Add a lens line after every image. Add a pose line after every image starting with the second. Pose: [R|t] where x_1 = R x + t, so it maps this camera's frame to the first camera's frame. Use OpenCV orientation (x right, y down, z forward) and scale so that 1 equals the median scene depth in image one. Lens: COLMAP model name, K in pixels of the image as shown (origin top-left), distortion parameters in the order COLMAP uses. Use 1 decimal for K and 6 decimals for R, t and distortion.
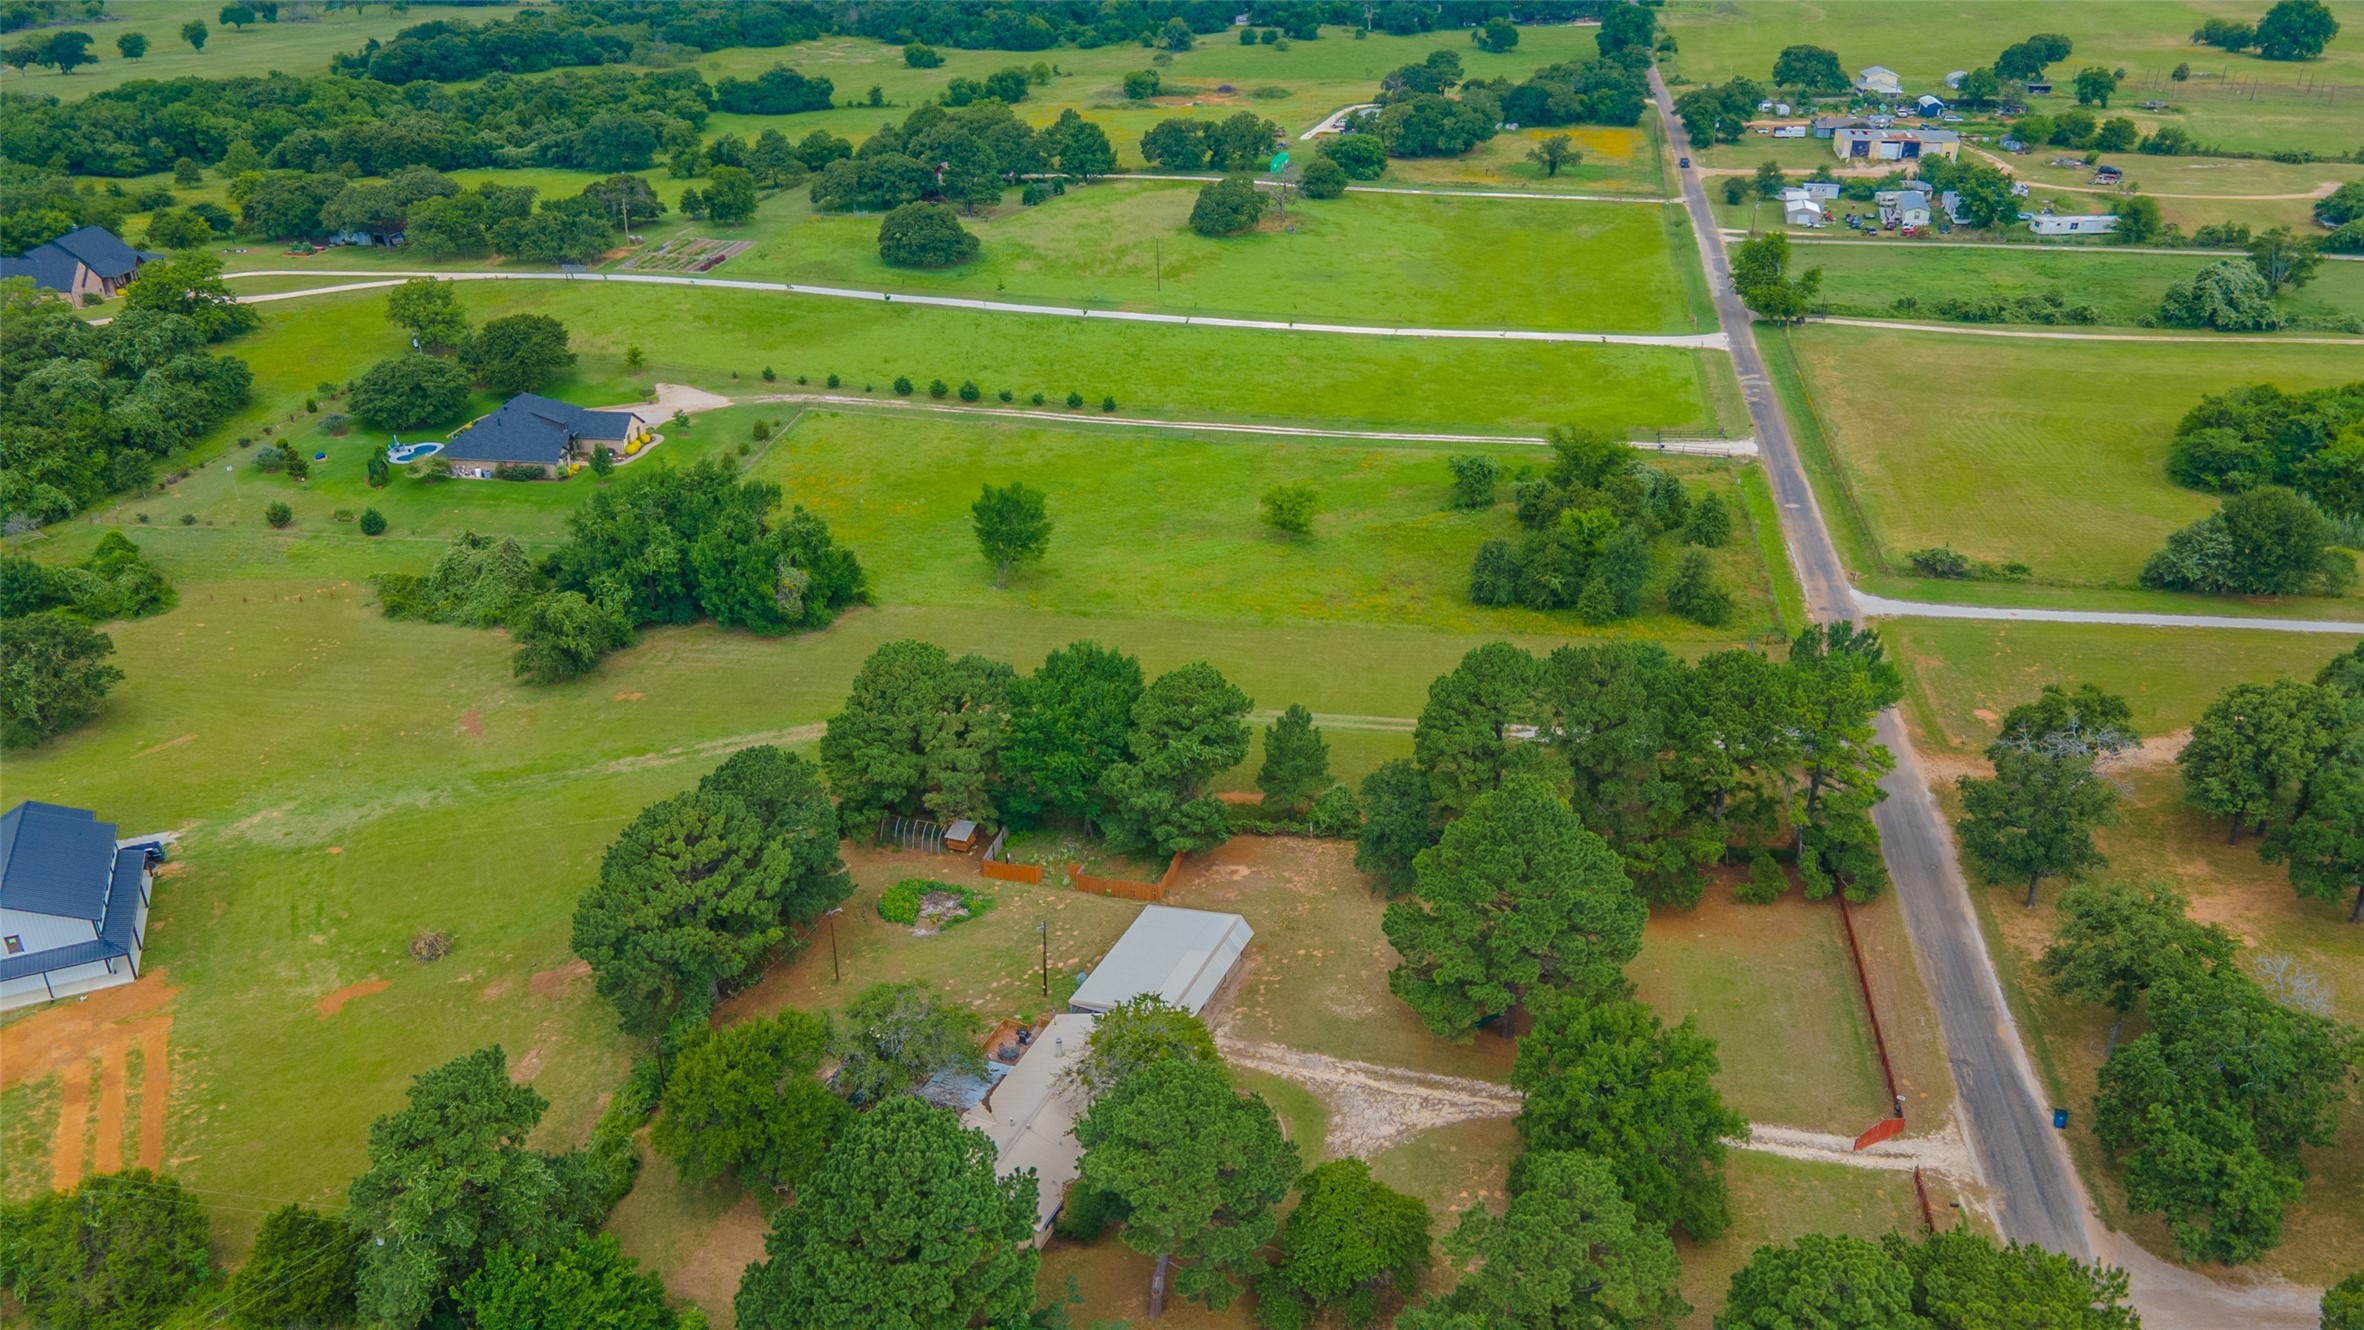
lens RADIAL K [[1726.8, 0, 1182.0], [0, 1726.8, 665.0], [0, 0, 1]] dist [0.045725, 0.000839]
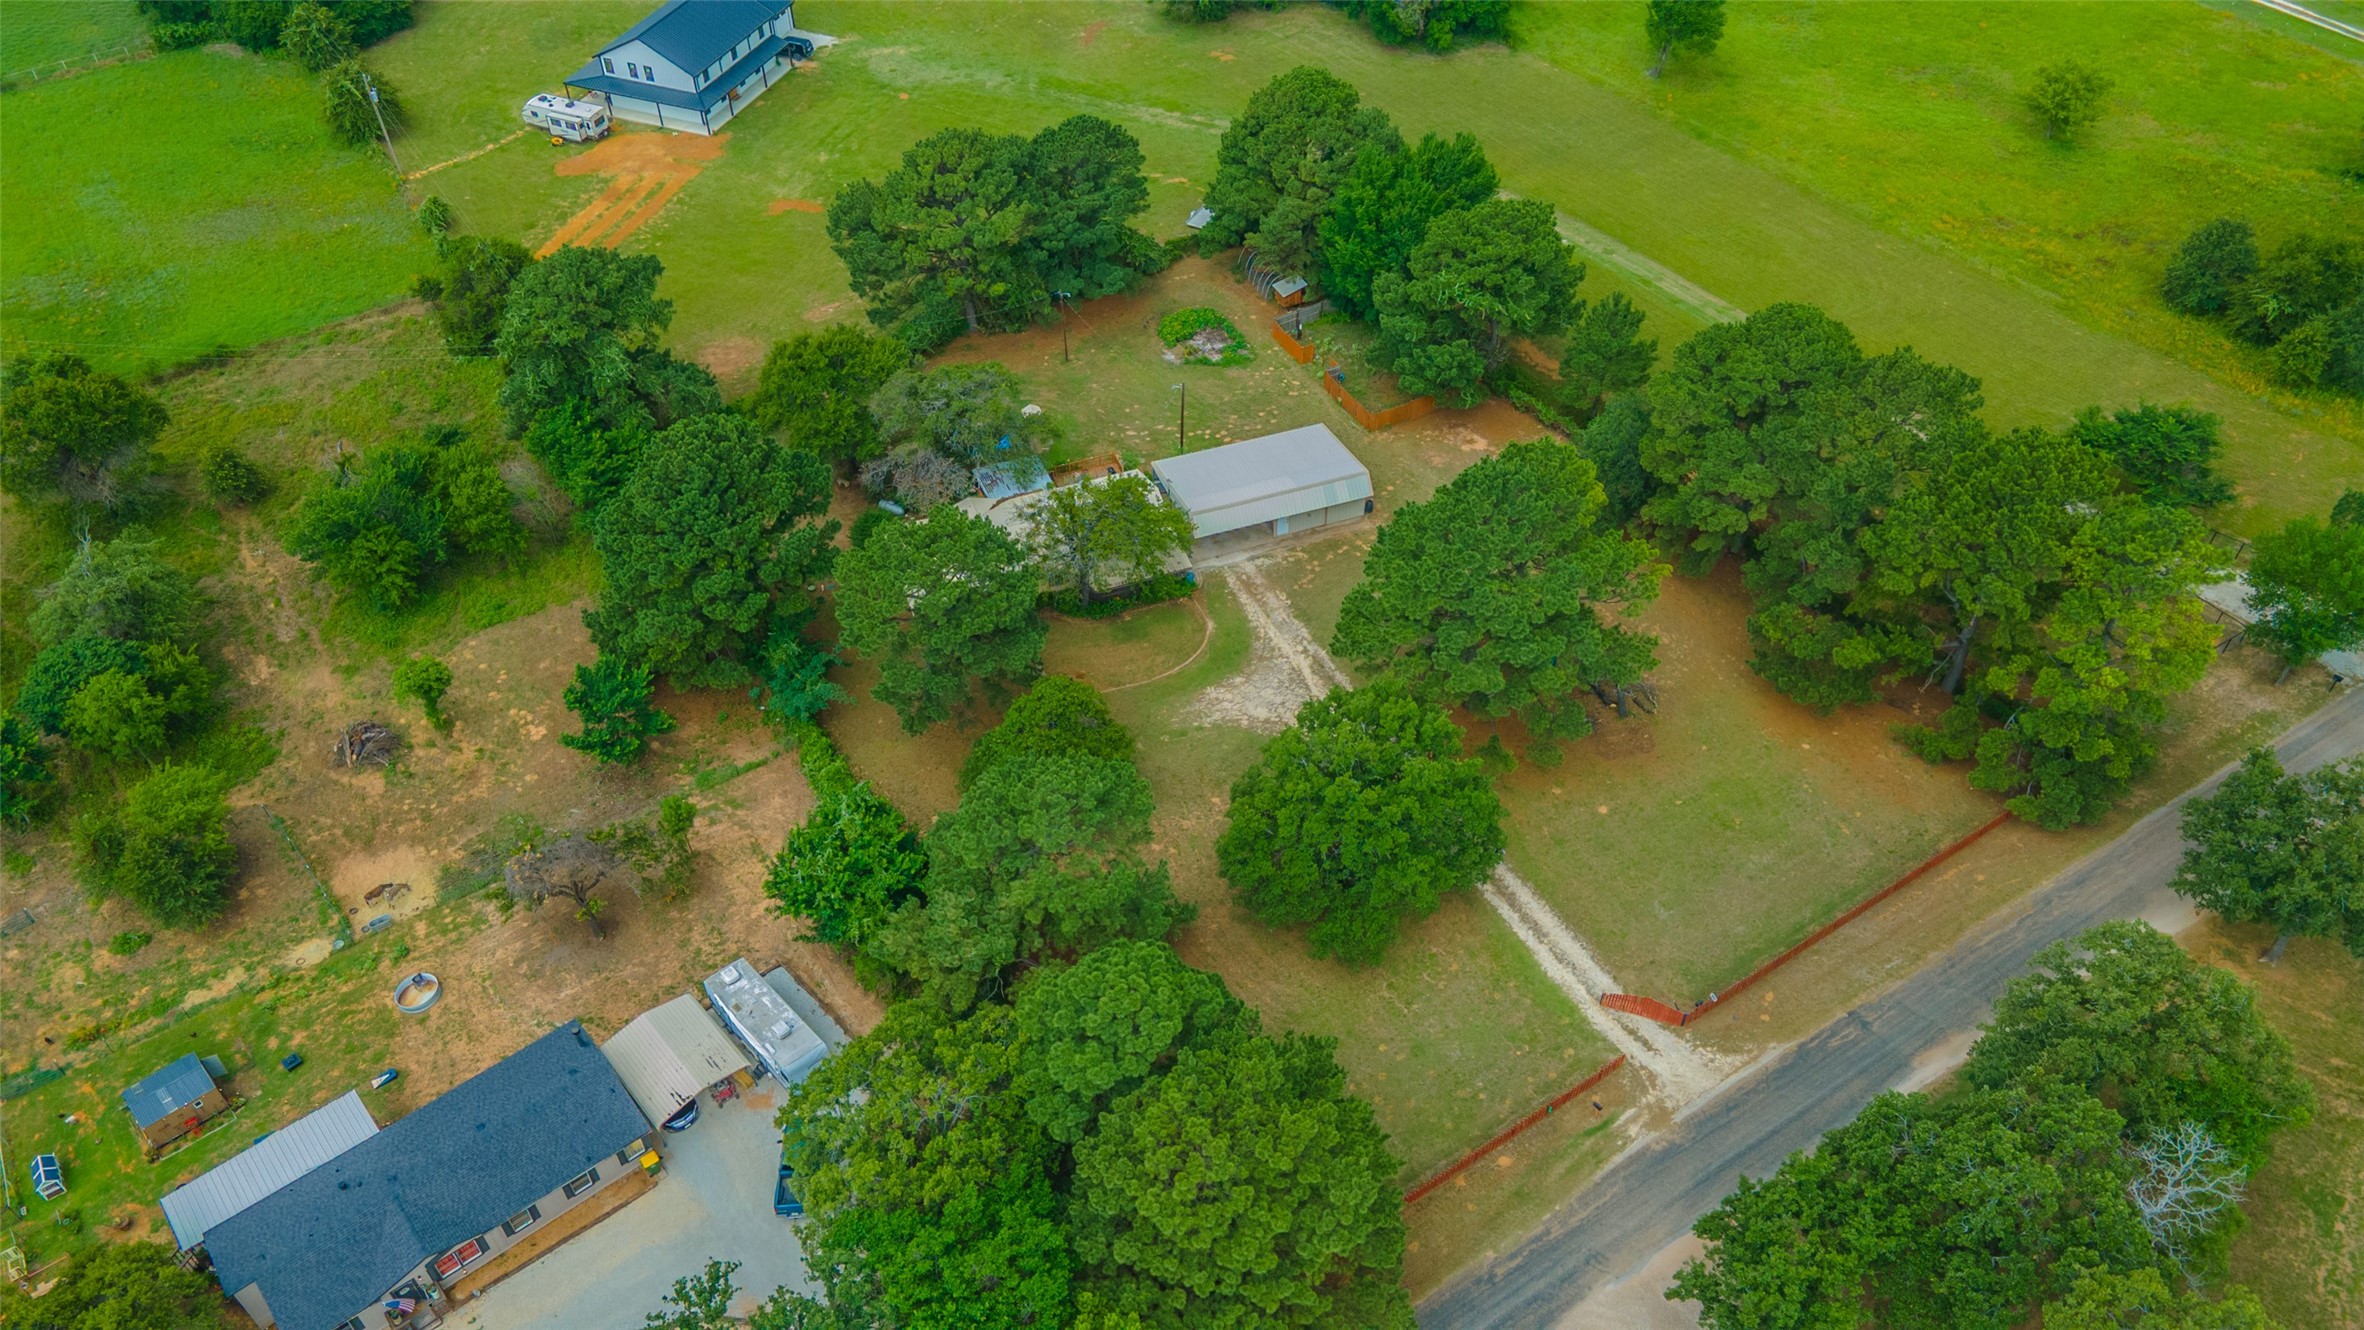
lens RADIAL K [[1726.8, 0, 1182.0], [0, 1726.8, 665.0], [0, 0, 1]] dist [0.045725, 0.000839]
pose [[0.700557, 0.494272, -0.514699, 0.498928], [-0.306269, 0.859726, 0.408743, -0.114726], [0.644530, -0.128711, 0.753667, 0.229810]]
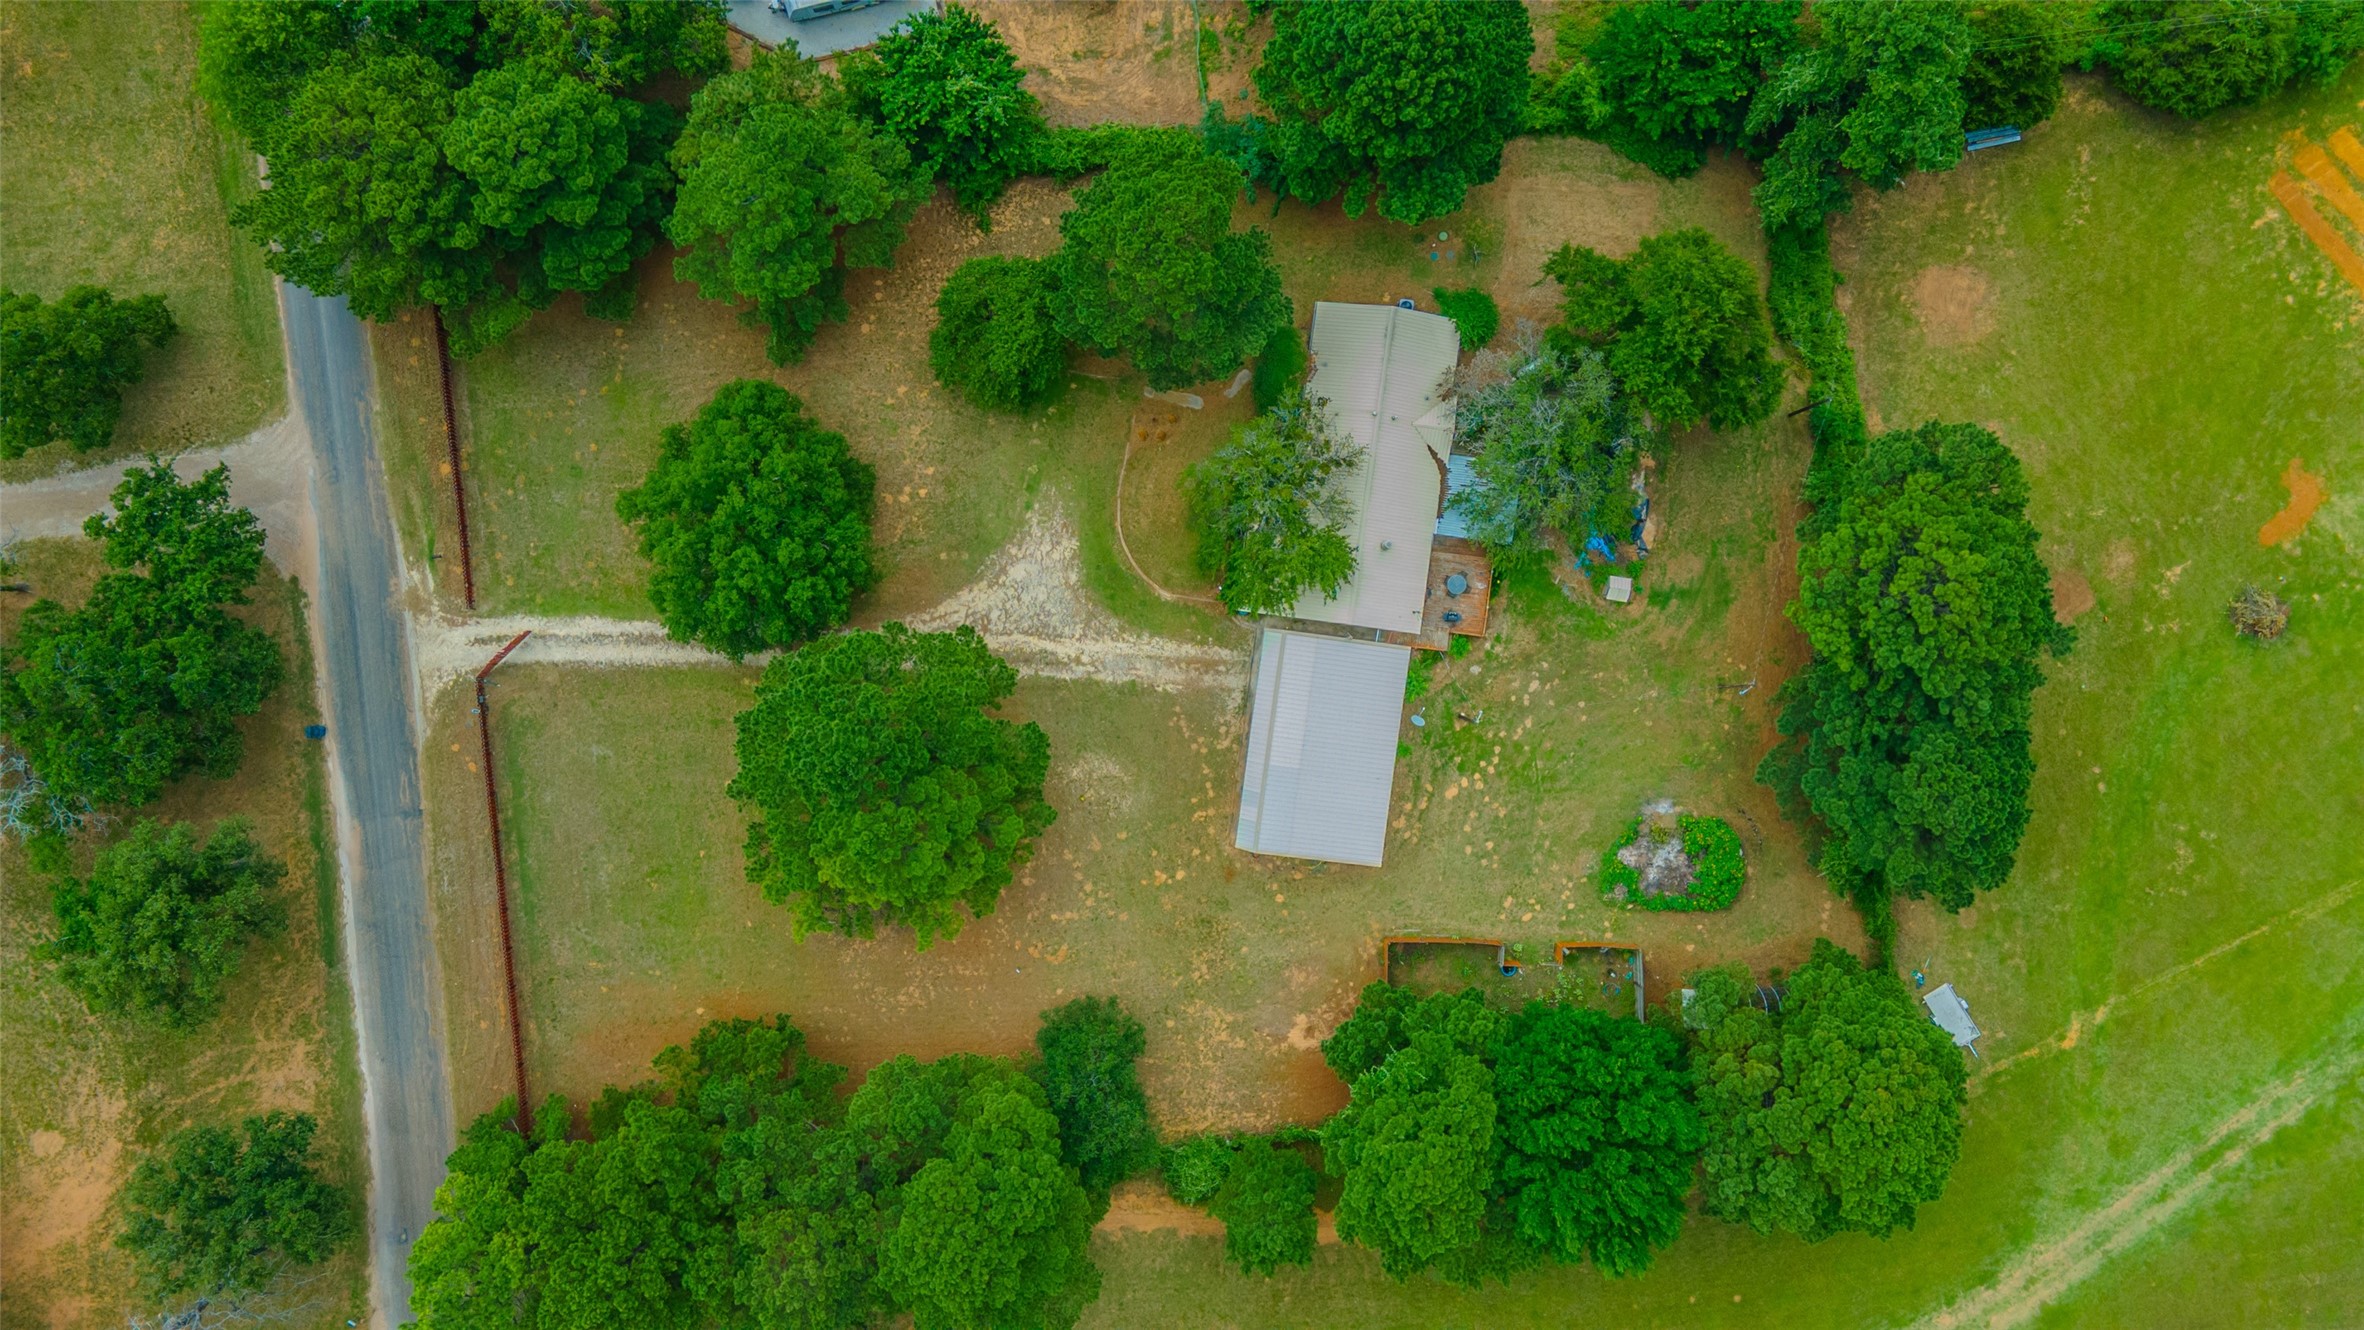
lens RADIAL K [[1726.8, 0, 1182.0], [0, 1726.8, 665.0], [0, 0, 1]] dist [0.045725, 0.000839]
pose [[-0.959383, 0.281826, 0.012553, 0.031853], [-0.118647, -0.443466, 0.888404, -0.520611], [0.255942, 0.850830, 0.458892, 0.566207]]
